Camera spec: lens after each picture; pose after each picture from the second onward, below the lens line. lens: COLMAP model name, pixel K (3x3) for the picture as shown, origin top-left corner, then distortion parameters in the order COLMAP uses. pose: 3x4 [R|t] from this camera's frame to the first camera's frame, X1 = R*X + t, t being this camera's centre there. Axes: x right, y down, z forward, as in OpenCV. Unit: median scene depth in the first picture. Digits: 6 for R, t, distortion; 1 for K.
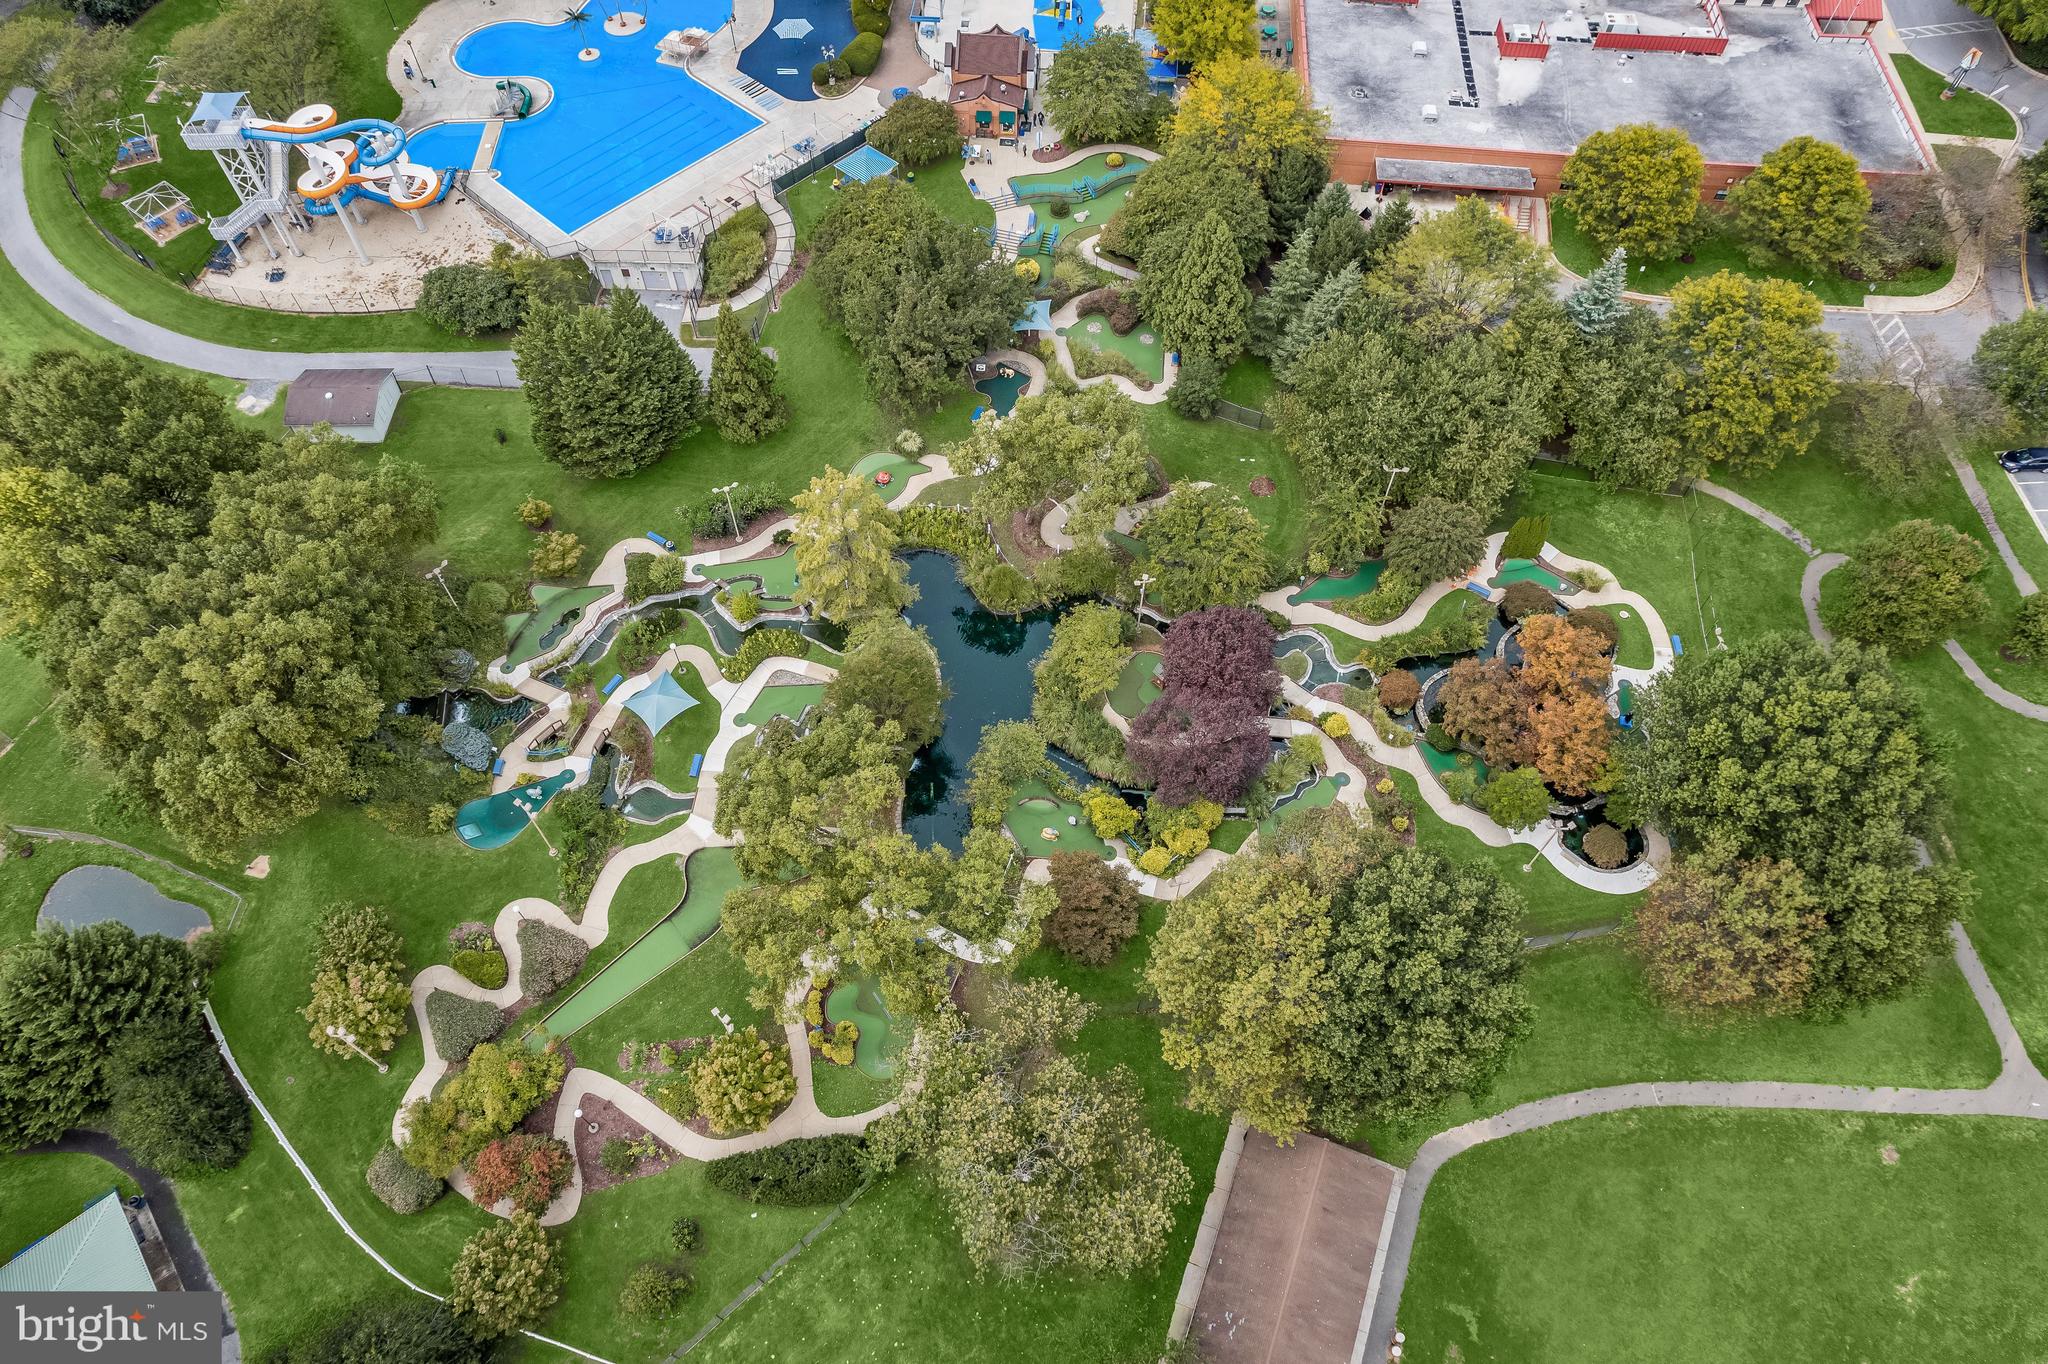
lens RADIAL K [[1332.3, 0, 1016.1], [0, 1332.3, 658.1], [0, 0, 1]] dist [-0.060643, 0.045937]
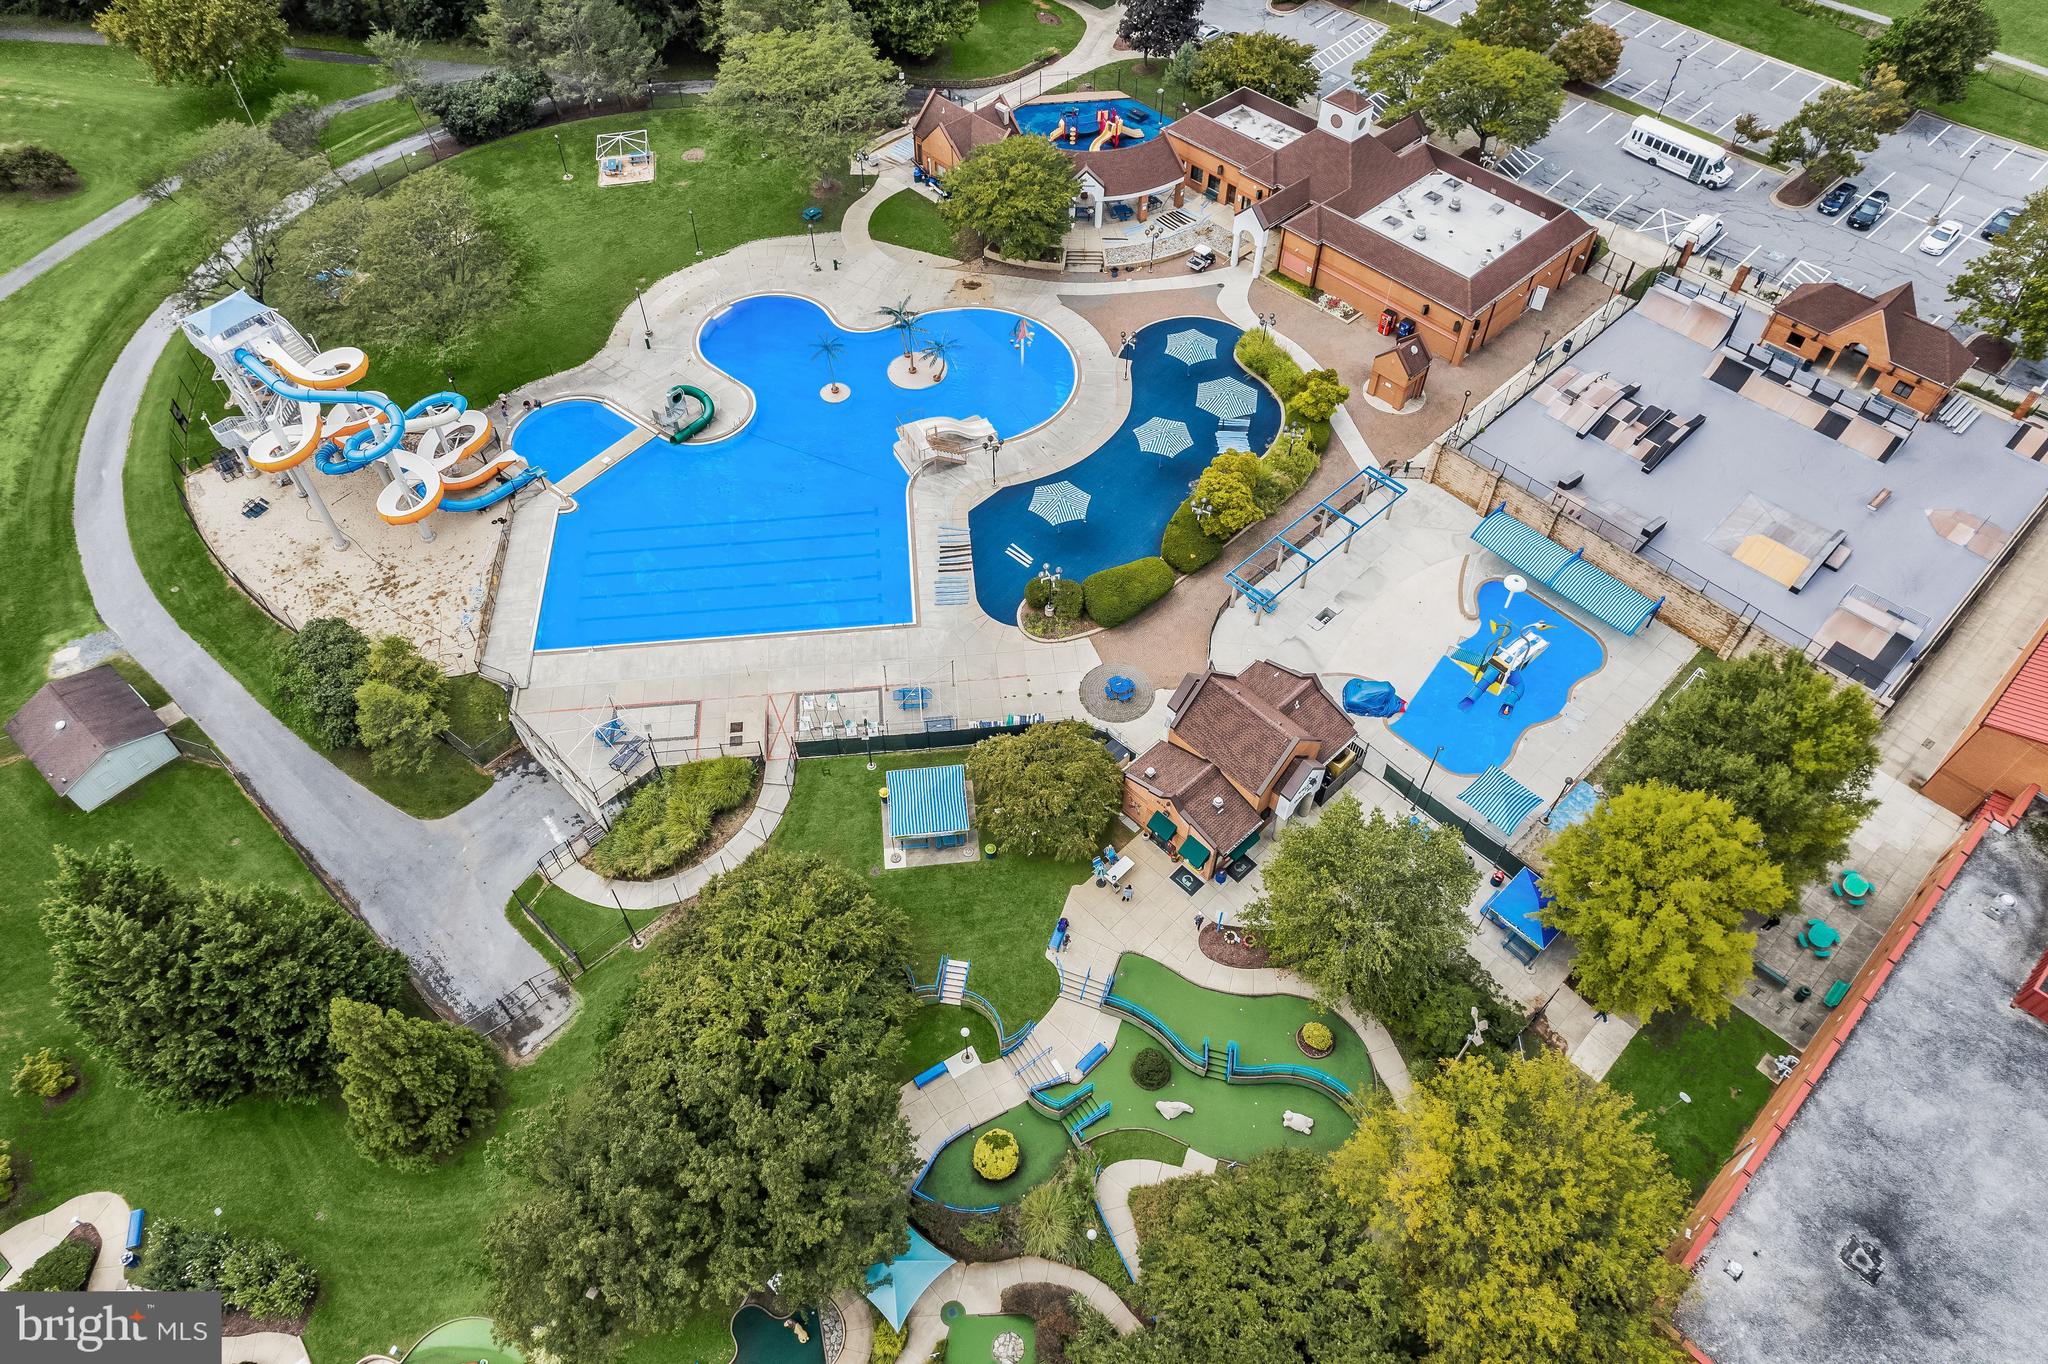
lens RADIAL K [[1332.3, 0, 1016.1], [0, 1332.3, 658.1], [0, 0, 1]] dist [-0.060643, 0.045937]
pose [[0.751225, 0.506316, -0.423445, 0.151281], [-0.543527, 0.838515, 0.038360, -0.529960], [0.374487, 0.201336, 0.905110, 0.528064]]
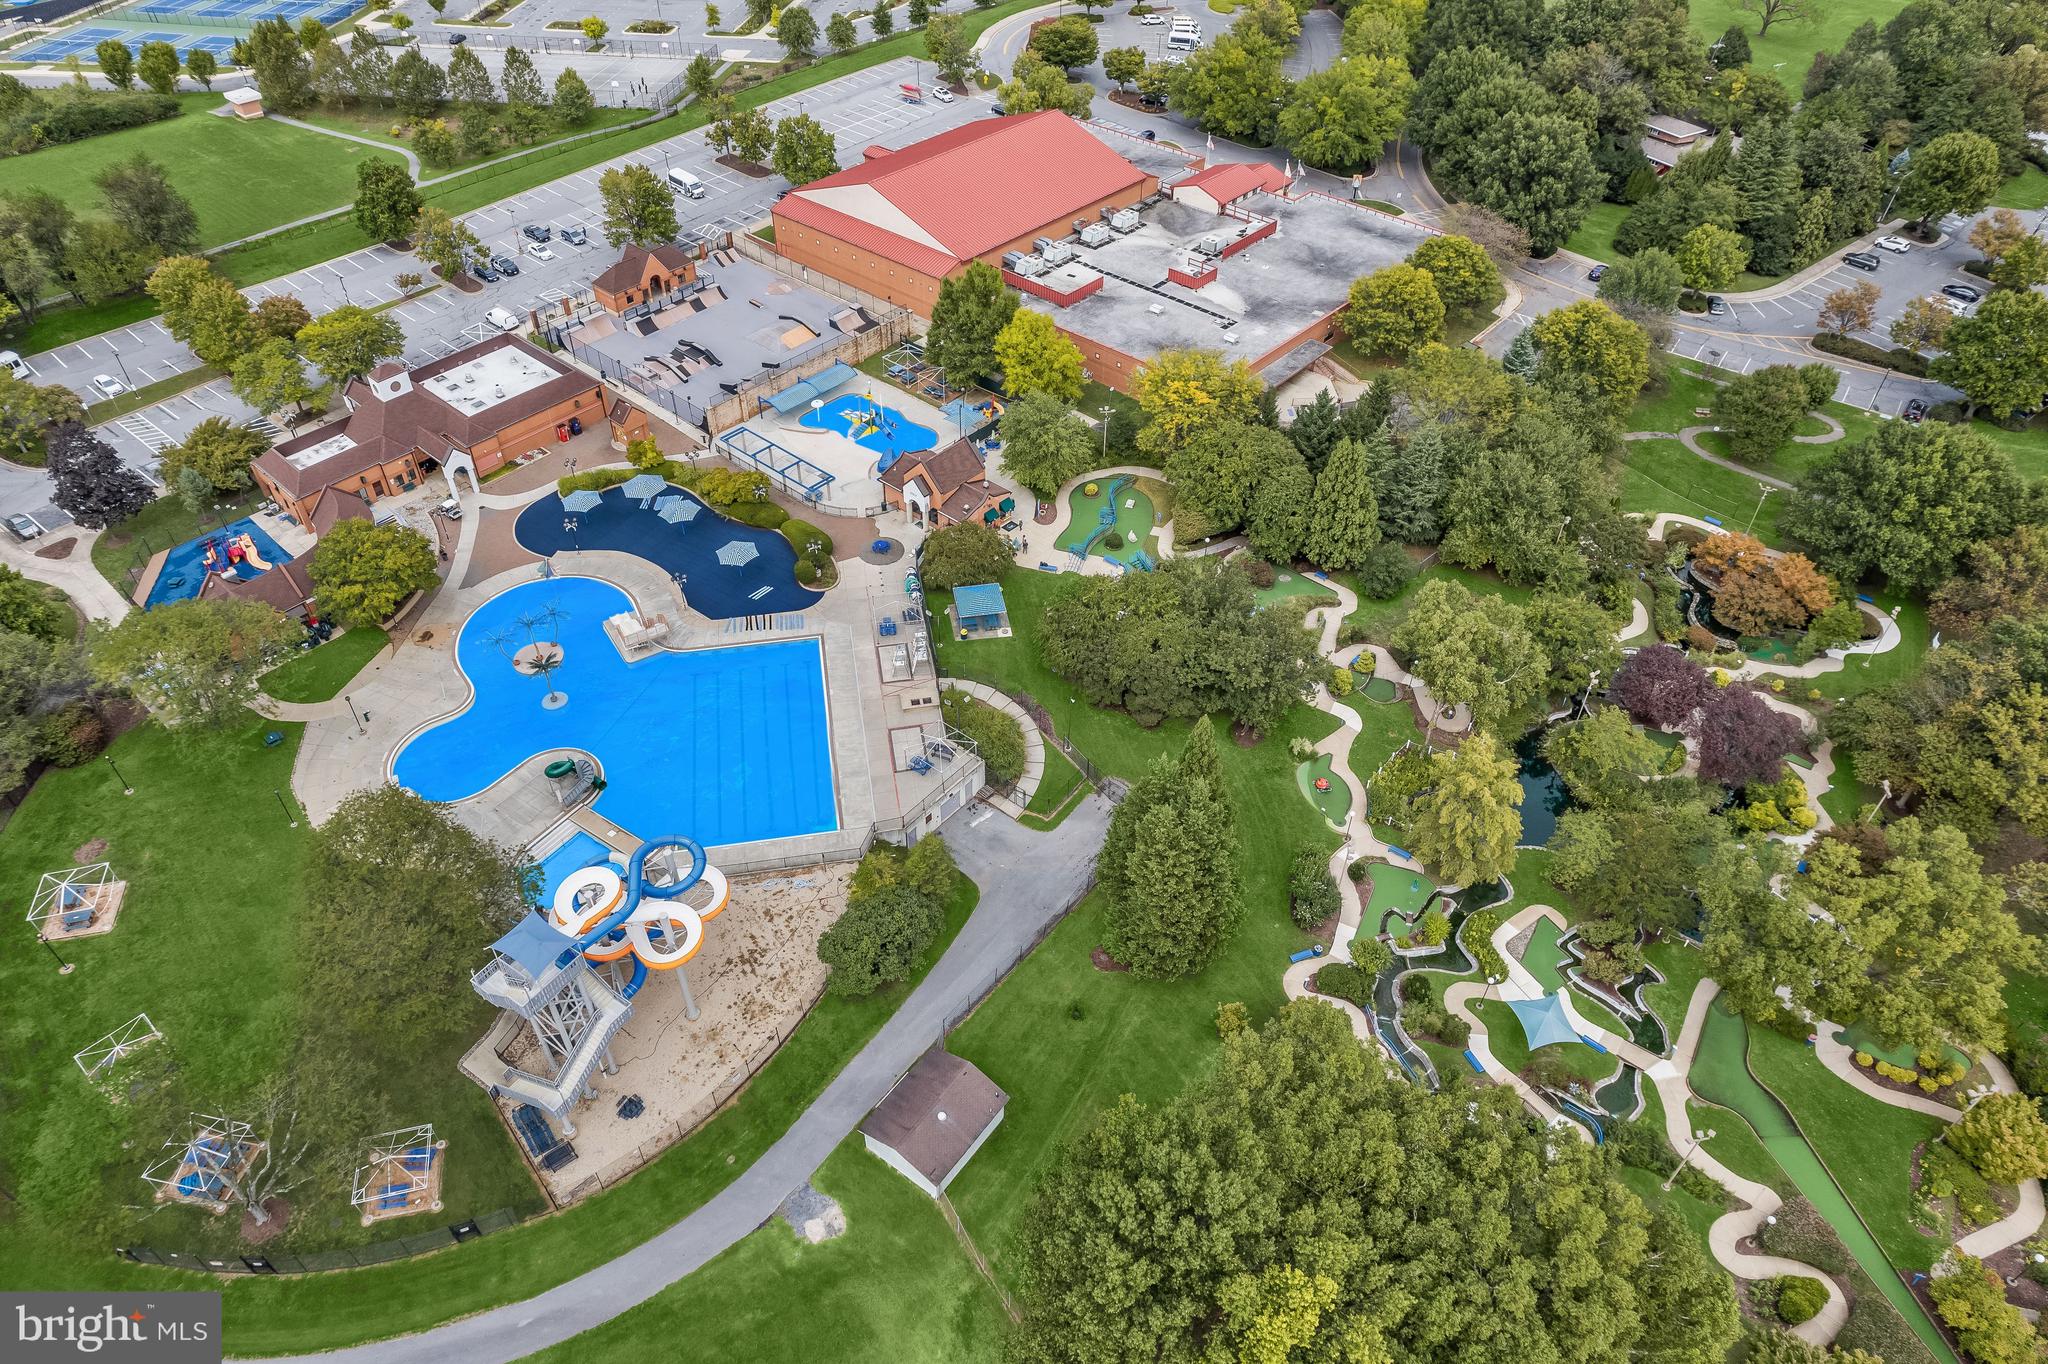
lens RADIAL K [[1332.3, 0, 1016.1], [0, 1332.3, 658.1], [0, 0, 1]] dist [-0.060643, 0.045937]
pose [[0.597371, -0.528501, 0.603187, -0.805459], [0.663694, 0.748002, -0.001910, -0.361311], [-0.450176, 0.401473, 0.797597, 0.247450]]
